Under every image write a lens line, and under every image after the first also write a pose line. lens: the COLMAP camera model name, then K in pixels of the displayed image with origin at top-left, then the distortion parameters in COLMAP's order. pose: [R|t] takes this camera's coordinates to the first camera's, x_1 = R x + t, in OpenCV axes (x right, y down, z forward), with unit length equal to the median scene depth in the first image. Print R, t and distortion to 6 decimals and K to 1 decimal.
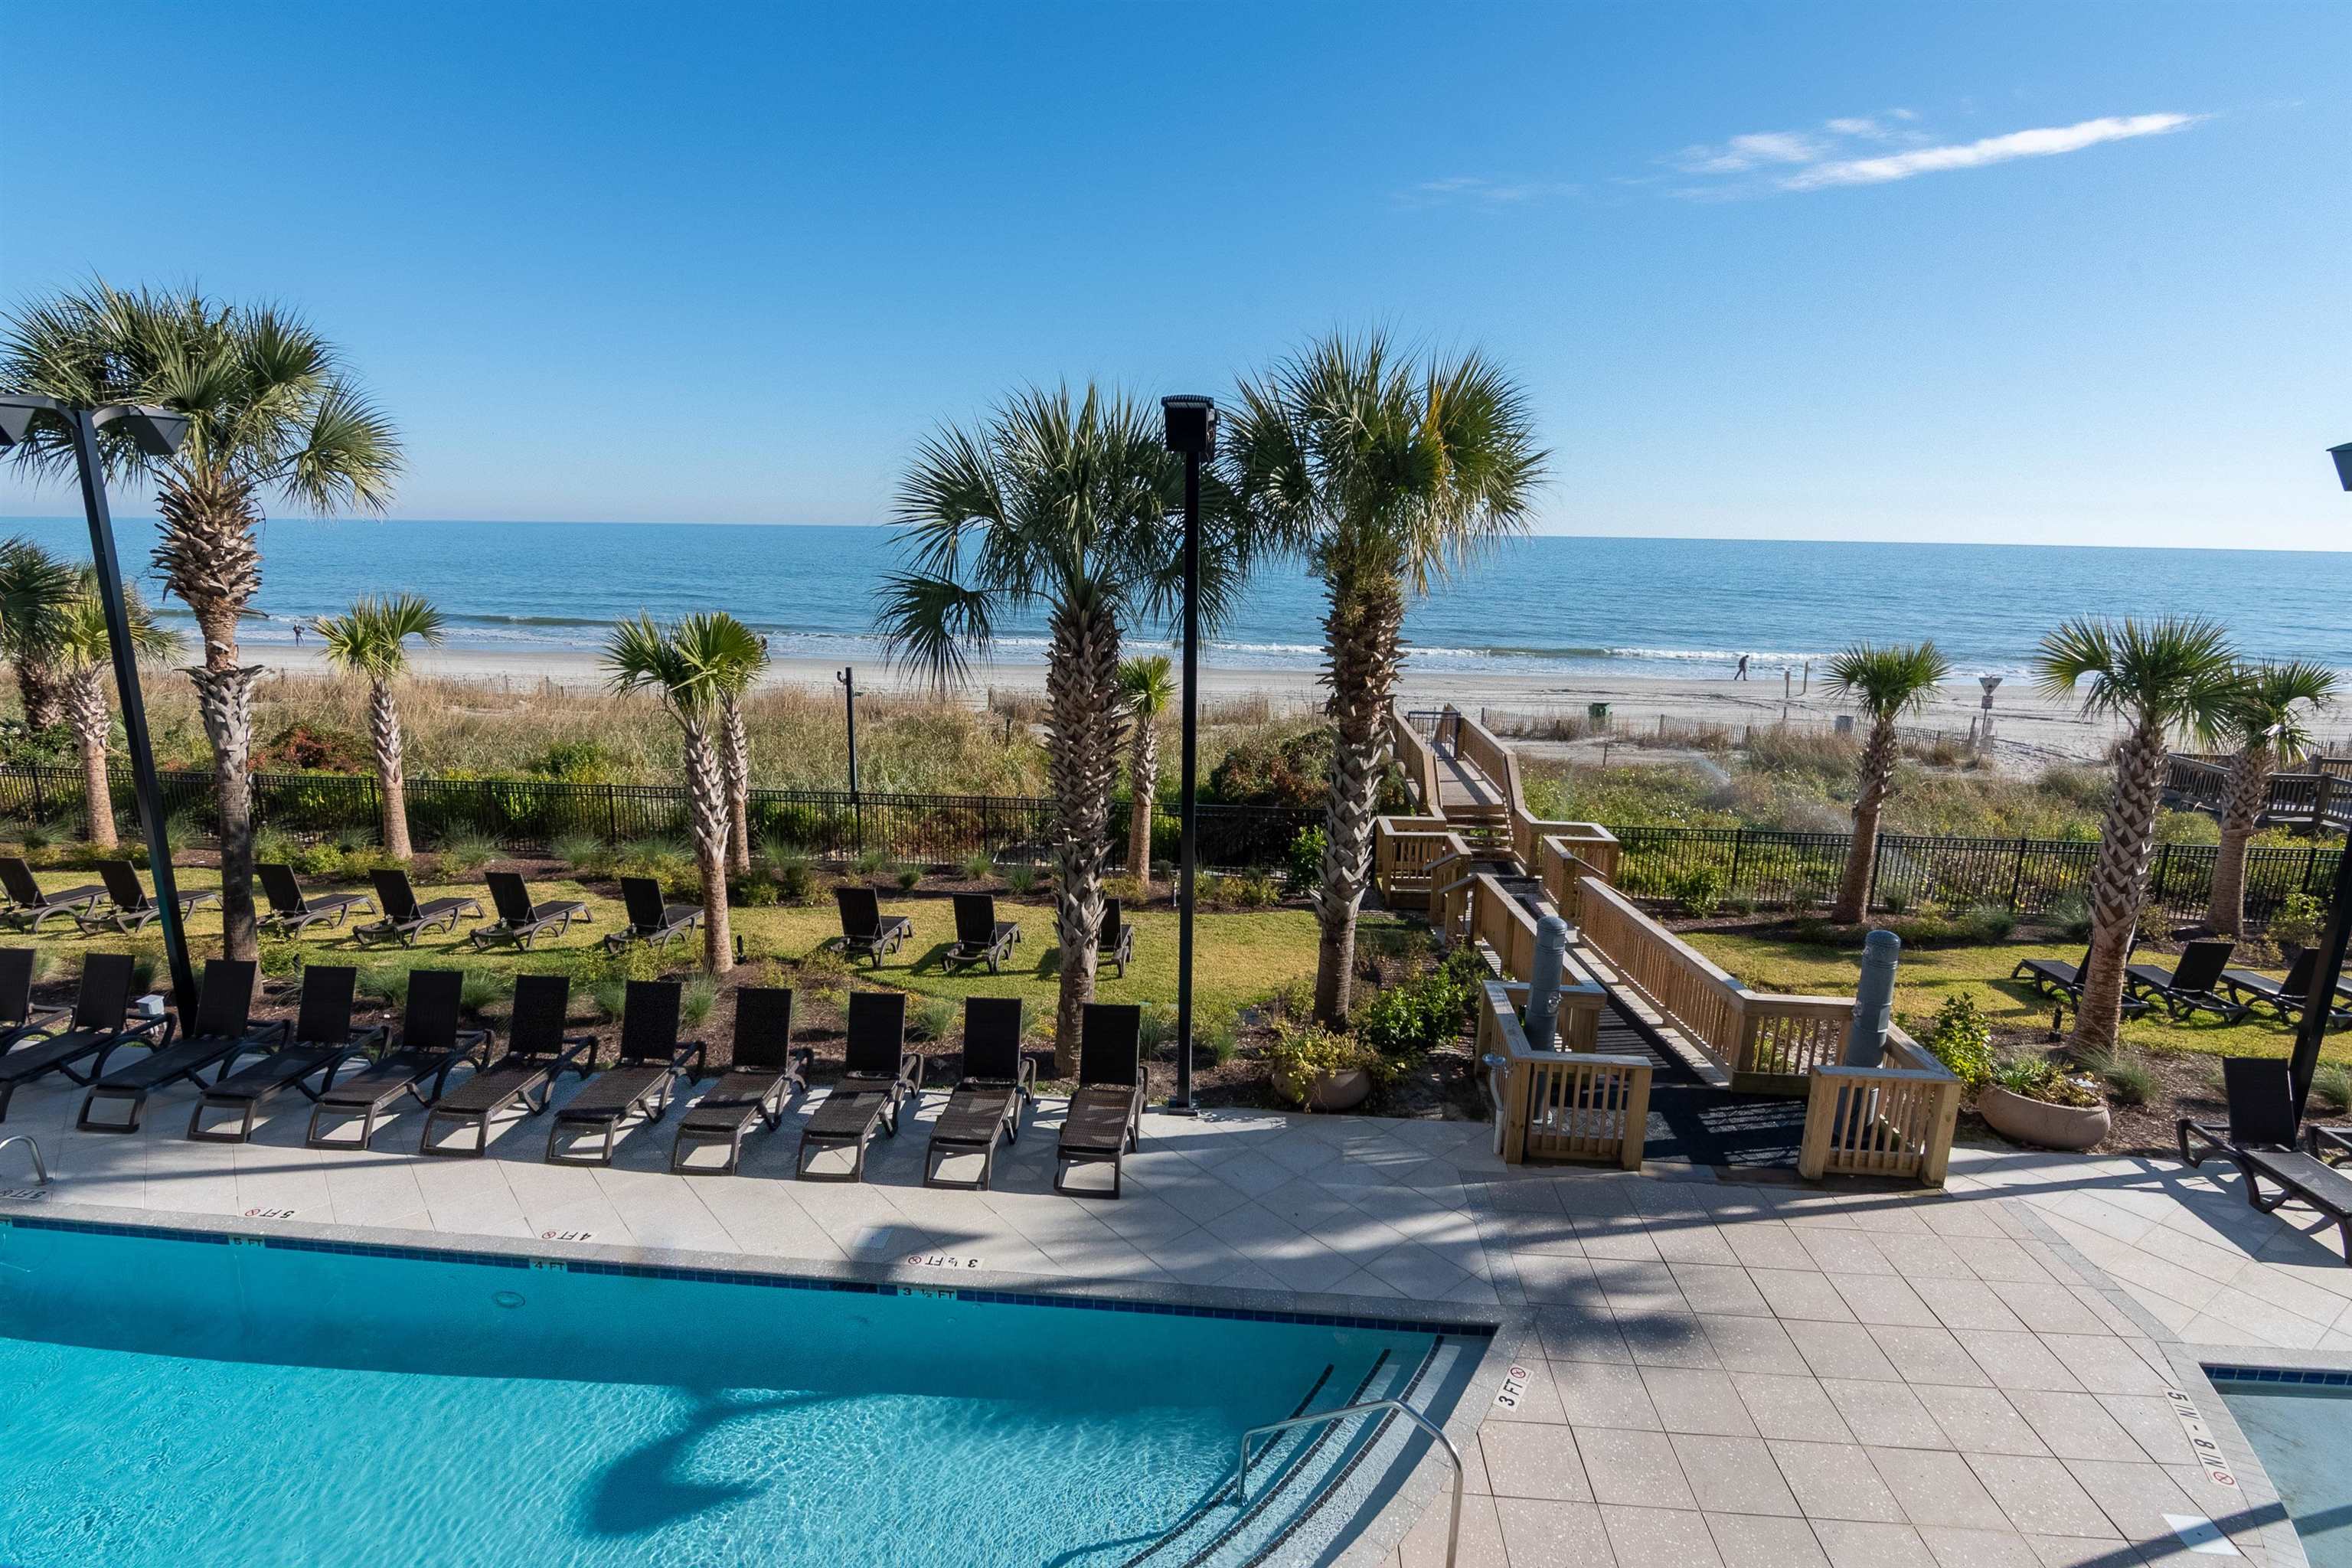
lens RADIAL K [[1135.6, 0, 1172.4], [0, 1135.6, 780.5], [0, 0, 1]] dist [-0.003693, -0.005649]
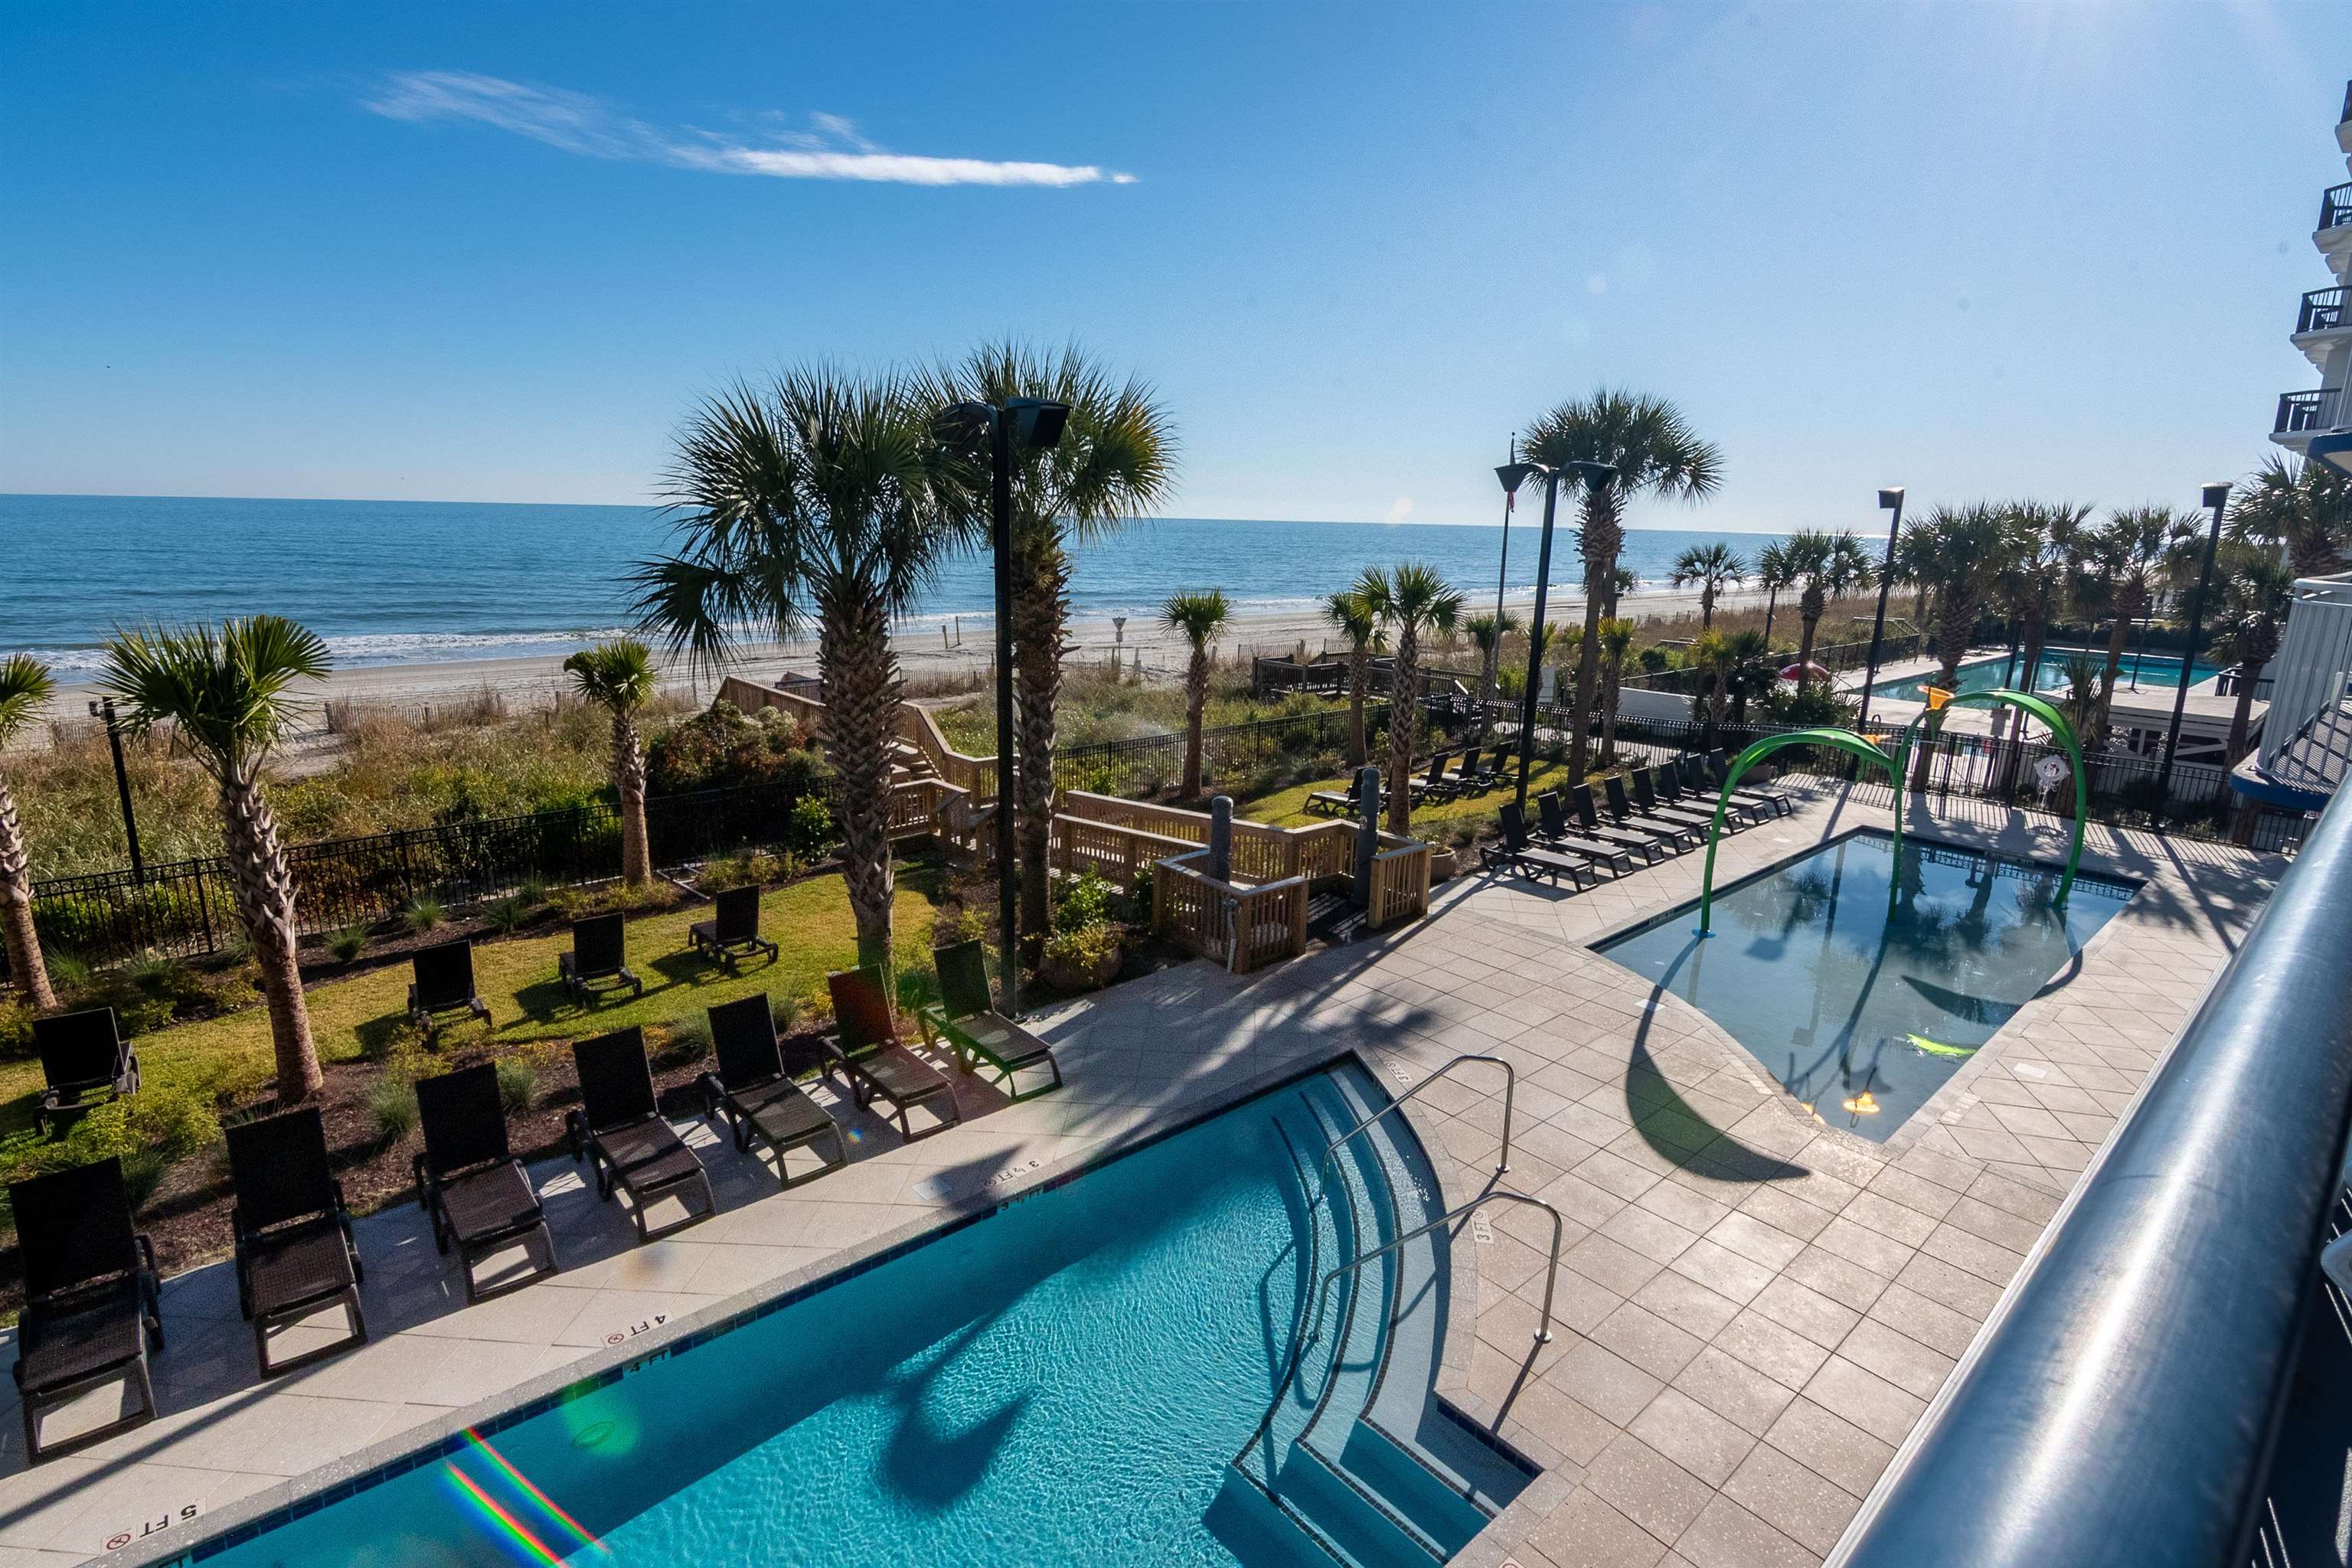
lens RADIAL K [[1135.6, 0, 1176.9], [0, 1135.6, 747.3], [0, 0, 1]] dist [-0.003693, -0.005649]
pose [[0.701053, -0.141148, 0.699001, -0.669546], [0.143565, 0.988081, 0.055535, -0.022235], [-0.698508, 0.061419, 0.712961, 0.058880]]
